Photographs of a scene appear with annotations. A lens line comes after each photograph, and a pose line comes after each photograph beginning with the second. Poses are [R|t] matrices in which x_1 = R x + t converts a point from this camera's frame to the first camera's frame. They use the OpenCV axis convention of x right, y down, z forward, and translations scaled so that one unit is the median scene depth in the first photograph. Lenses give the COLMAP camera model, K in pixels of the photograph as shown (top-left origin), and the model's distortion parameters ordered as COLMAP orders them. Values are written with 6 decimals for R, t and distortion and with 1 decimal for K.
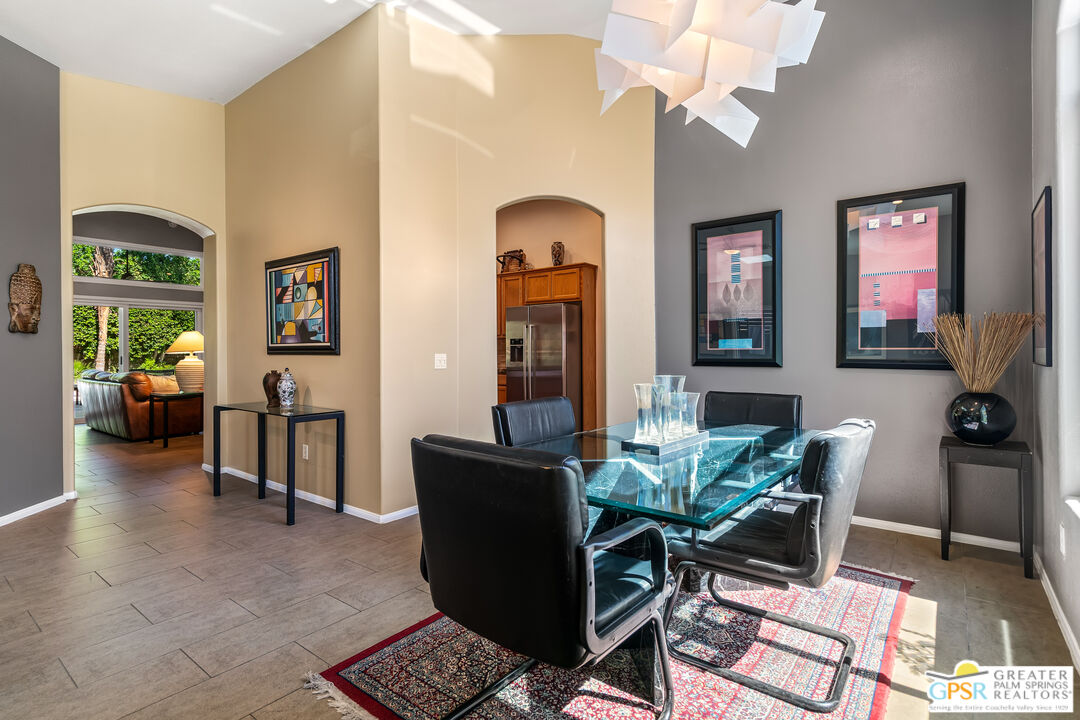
lens RADIAL K [[540.6, 0, 543.4], [0, 540.6, 353.4], [0, 0, 1]] dist [-0.003931, 0.001975]
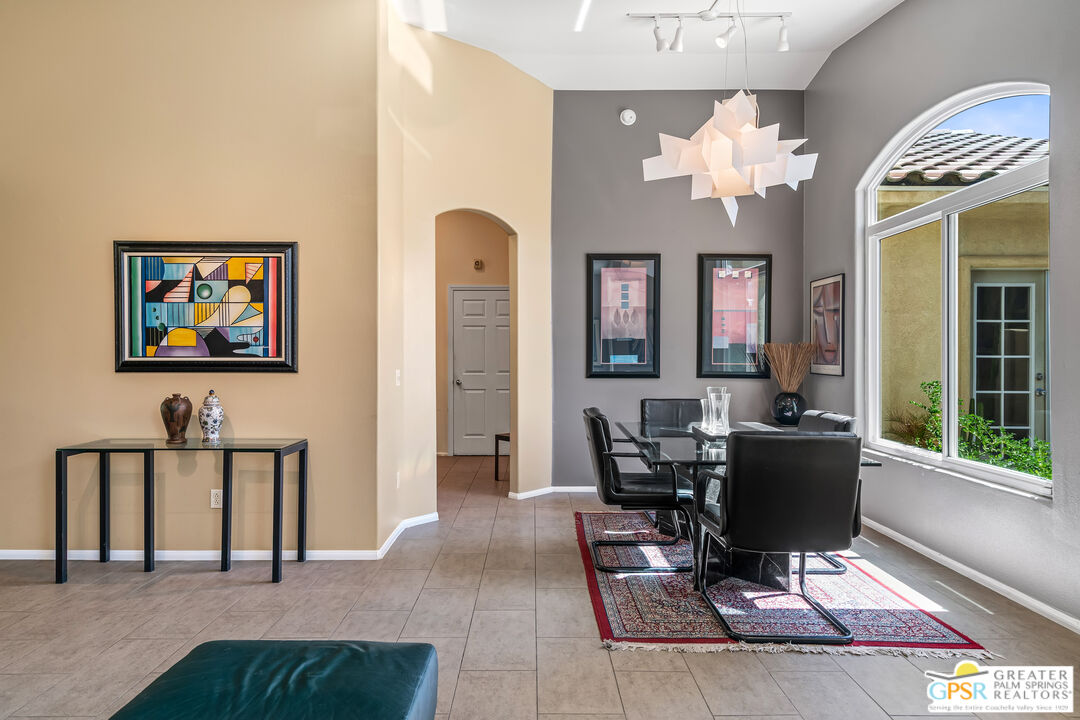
lens RADIAL K [[654.2, 0, 551.4], [0, 654.2, 364.4], [0, 0, 1]] dist [0.000361, -0.000048]
pose [[0.774624, -0.003928, 0.632410, -0.690719], [-0.001993, 0.999961, 0.008652, -0.018531], [-0.632419, -0.007963, 0.774585, -0.024840]]
